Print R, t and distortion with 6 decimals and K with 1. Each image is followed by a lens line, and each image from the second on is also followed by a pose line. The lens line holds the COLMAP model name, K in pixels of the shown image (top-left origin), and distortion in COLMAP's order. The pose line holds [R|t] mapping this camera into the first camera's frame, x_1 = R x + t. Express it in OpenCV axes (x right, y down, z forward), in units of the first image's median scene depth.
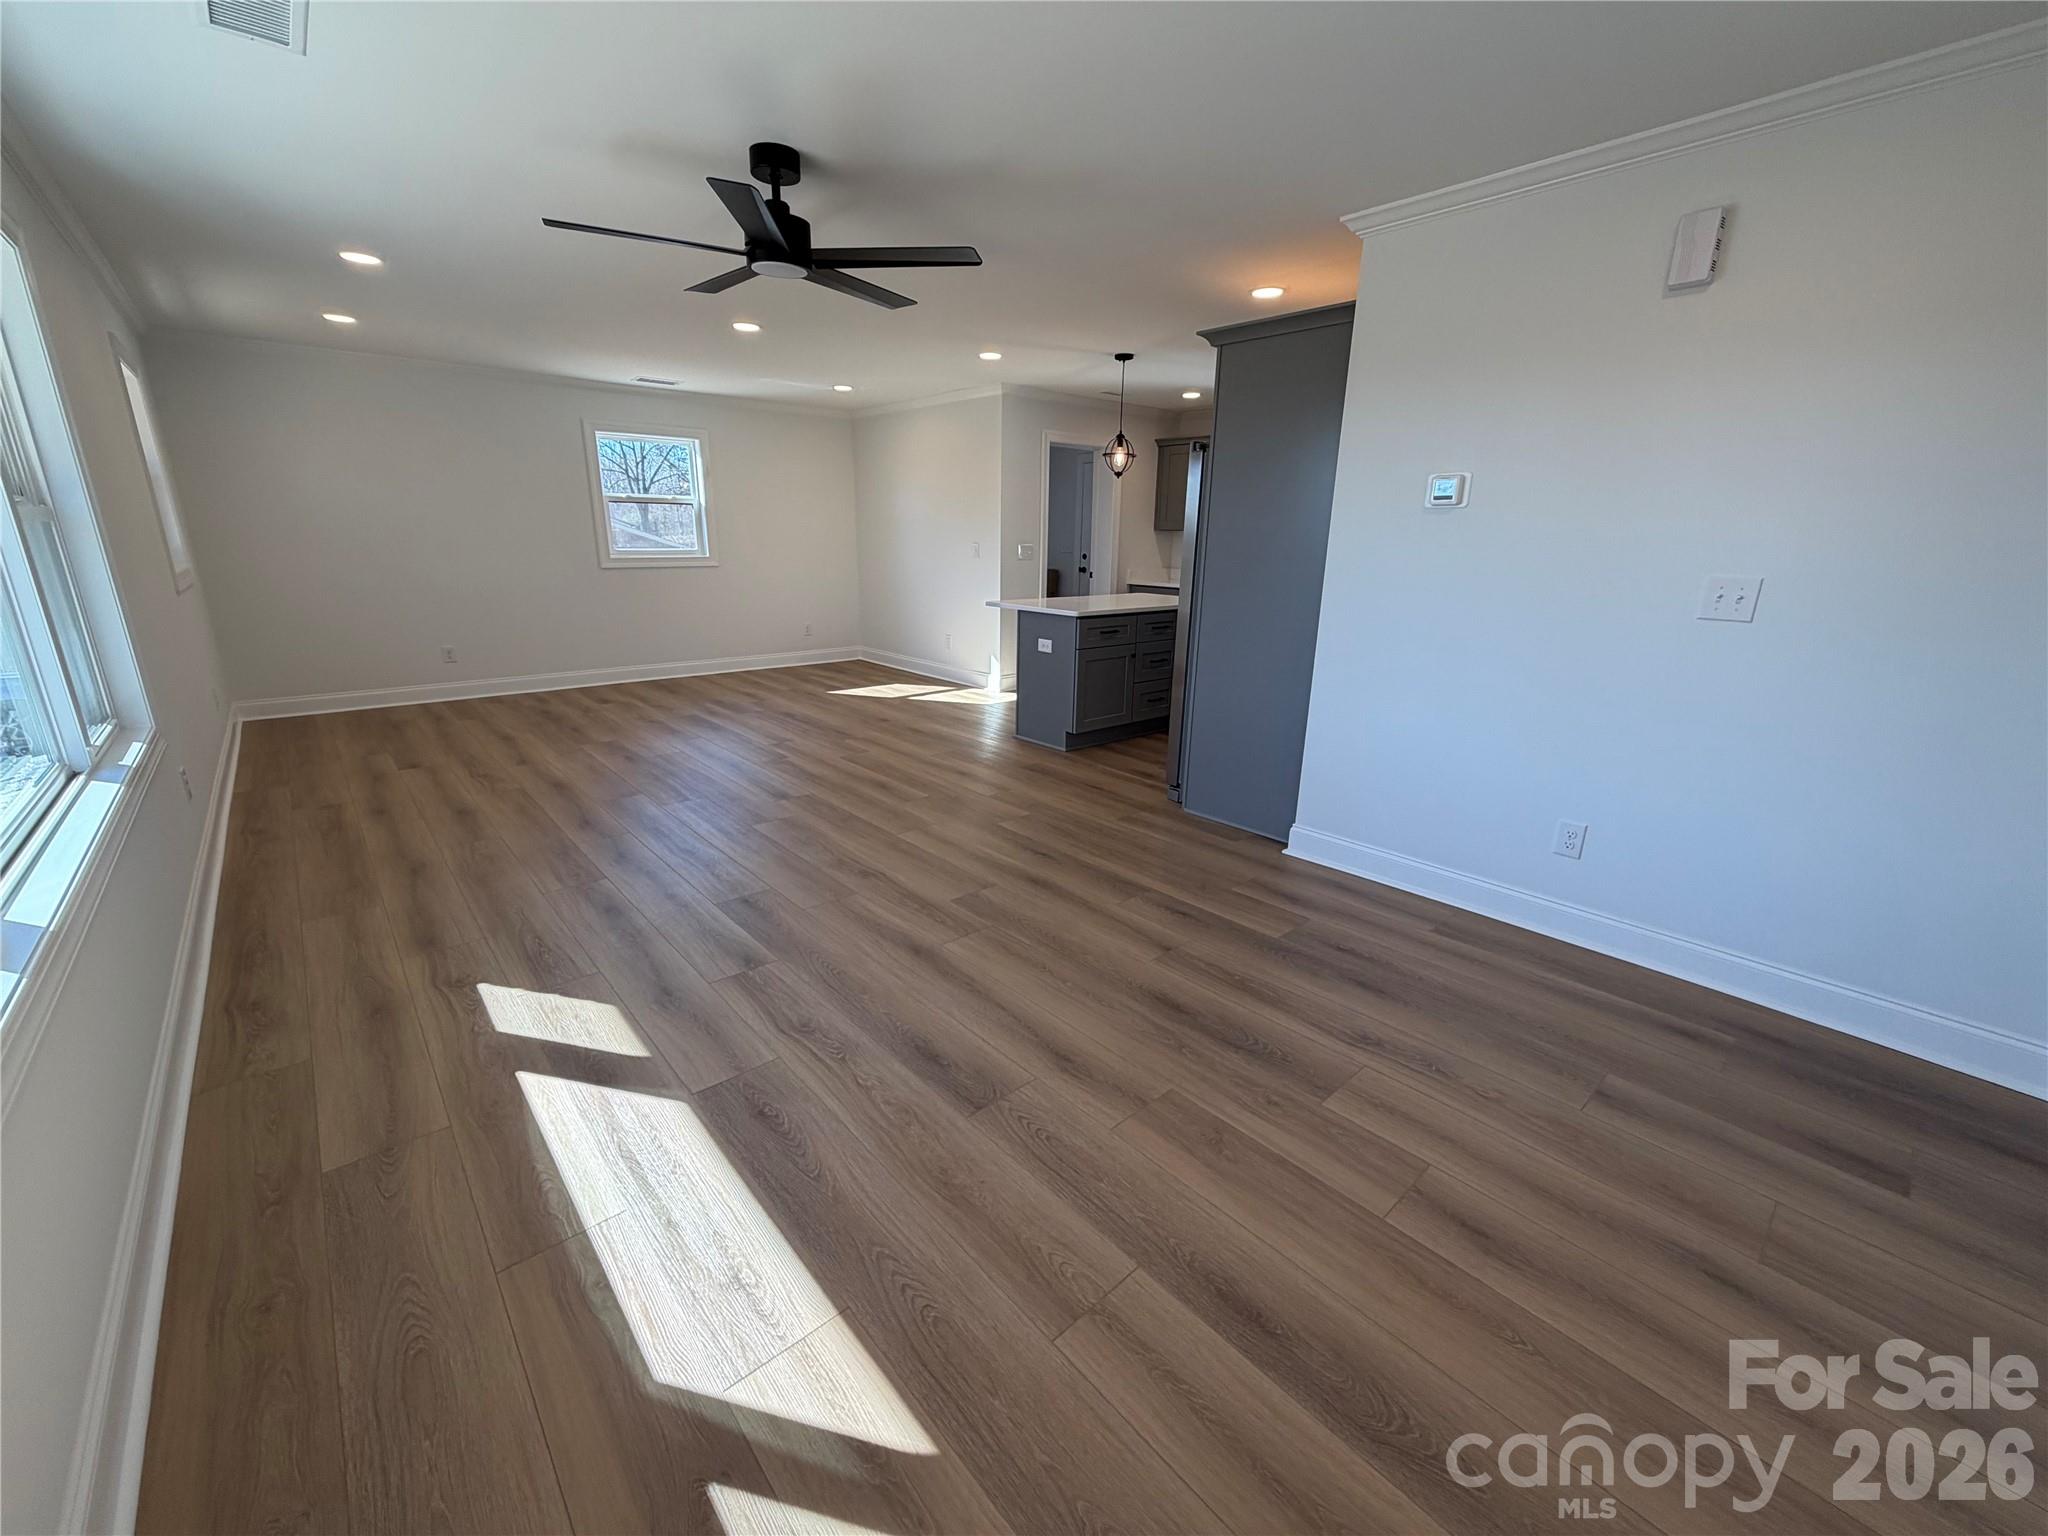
lens RADIAL K [[816.8, 0, 1025.7], [0, 816.8, 761.8], [0, 0, 1]] dist [-0.001072, -0.000652]
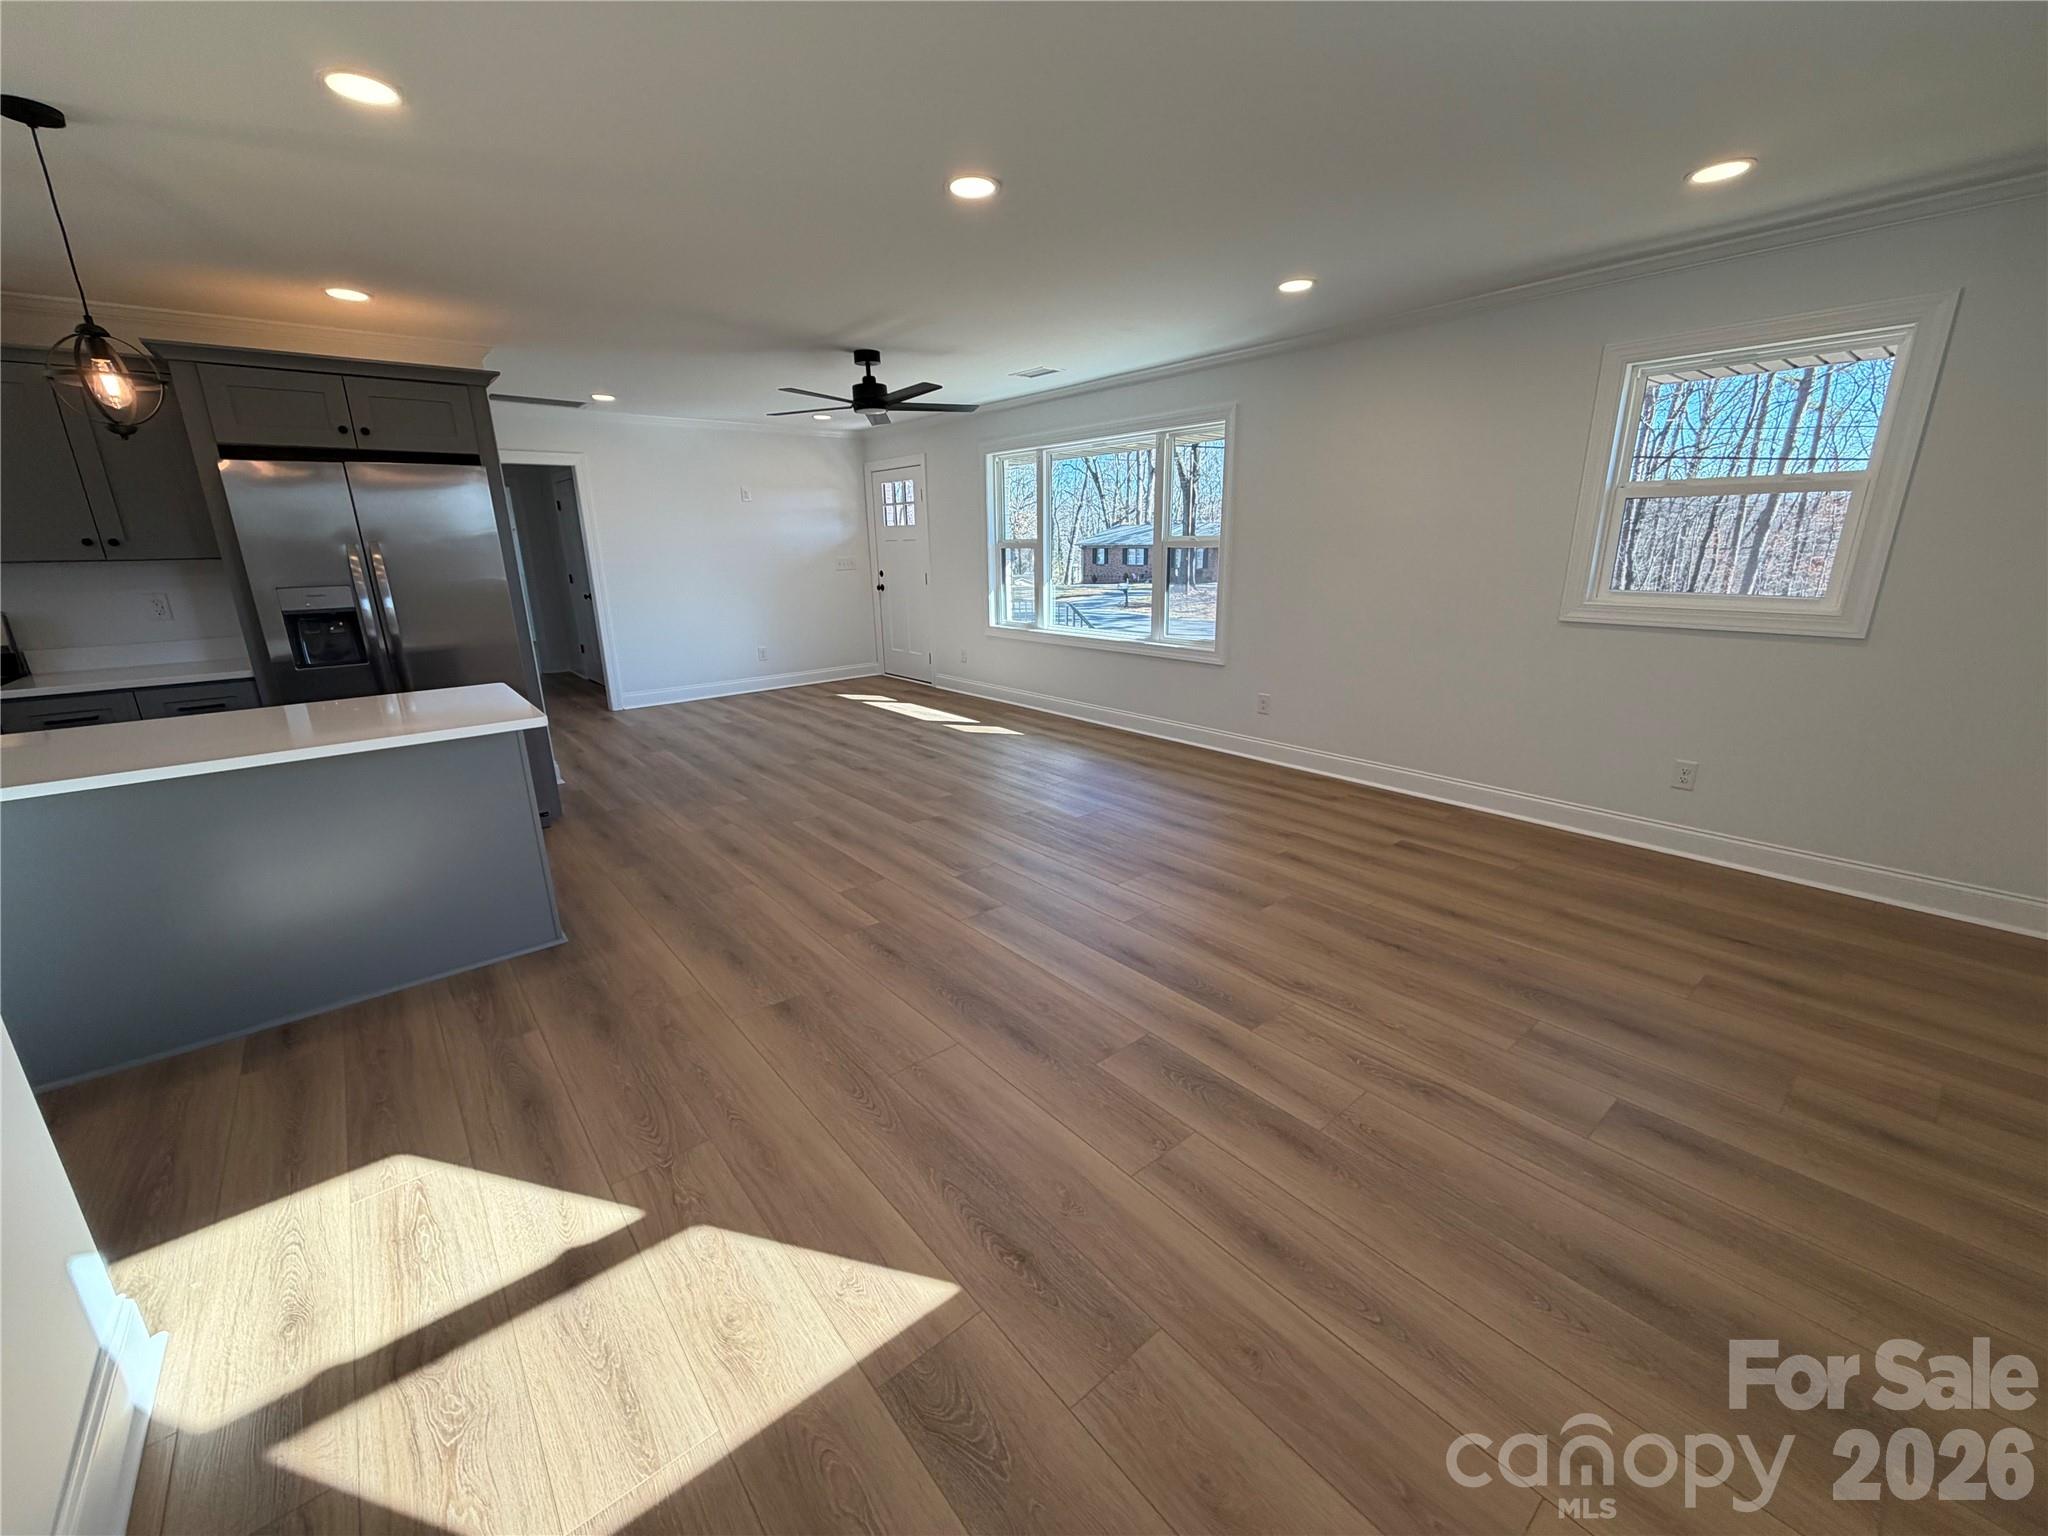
lens RADIAL K [[816.8, 0, 1027.5], [0, 816.8, 764.7], [0, 0, 1]] dist [-0.001072, -0.000652]
pose [[-0.999455, -0.007856, 0.032048, -0.495236], [0.009937, 0.854484, 0.519383, -0.604093], [-0.031465, 0.519419, -0.853940, 2.053931]]
